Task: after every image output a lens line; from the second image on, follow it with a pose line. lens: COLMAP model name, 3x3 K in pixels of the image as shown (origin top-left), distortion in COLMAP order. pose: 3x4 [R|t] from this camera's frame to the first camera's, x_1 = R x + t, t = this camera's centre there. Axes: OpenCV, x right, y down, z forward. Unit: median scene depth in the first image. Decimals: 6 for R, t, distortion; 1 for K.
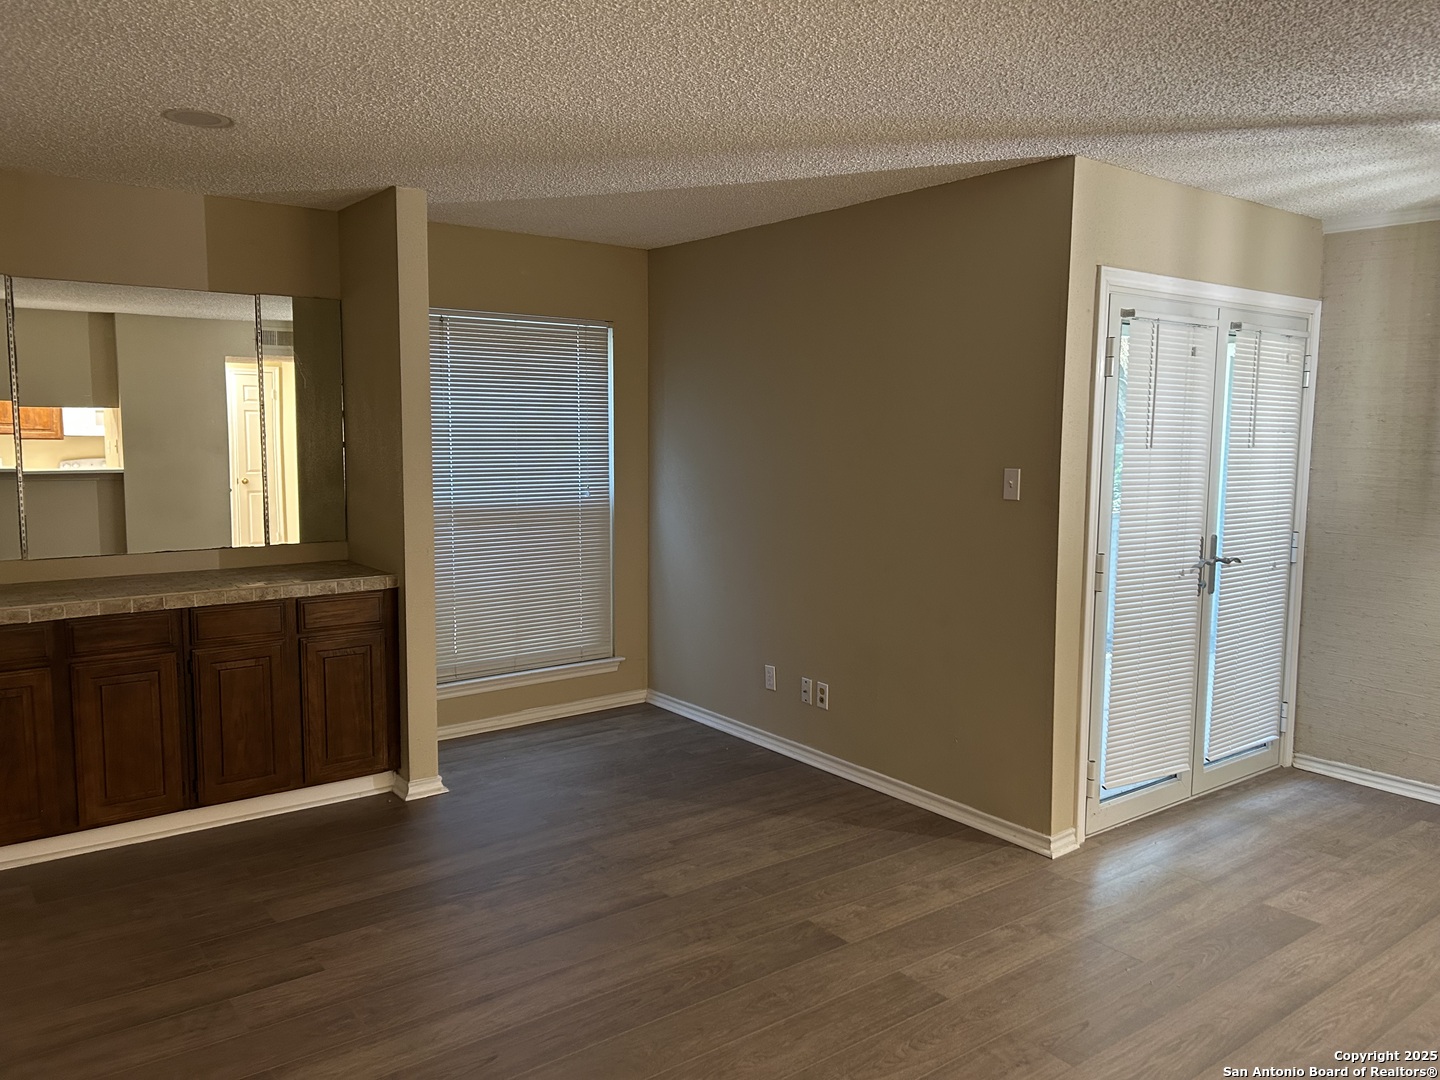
lens RADIAL K [[1080.1, 0, 720.2], [0, 1080.1, 543.0], [0, 0, 1]] dist [0.011836, -0.016038]
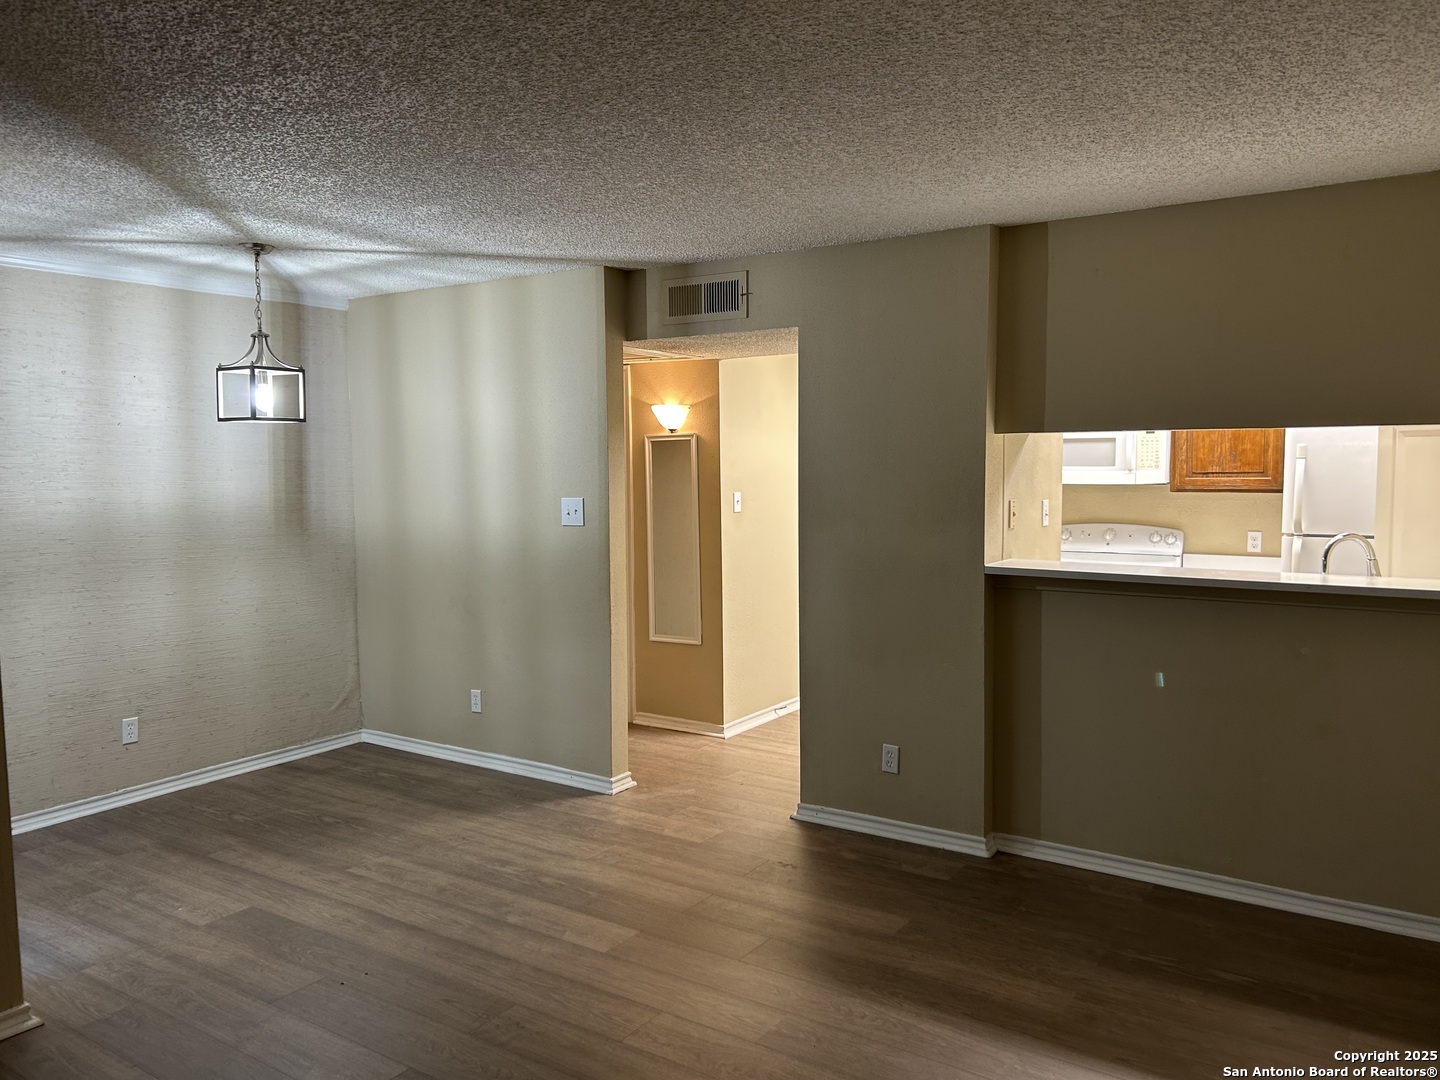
lens RADIAL K [[1080.1, 0, 719.1], [0, 1080.1, 540.7], [0, 0, 1]] dist [0.011836, -0.016038]
pose [[-0.352669, -0.061339, 0.933736, -0.590644], [0.102808, 0.989269, 0.103817, -0.081390], [-0.930084, 0.132609, -0.342578, 0.824574]]
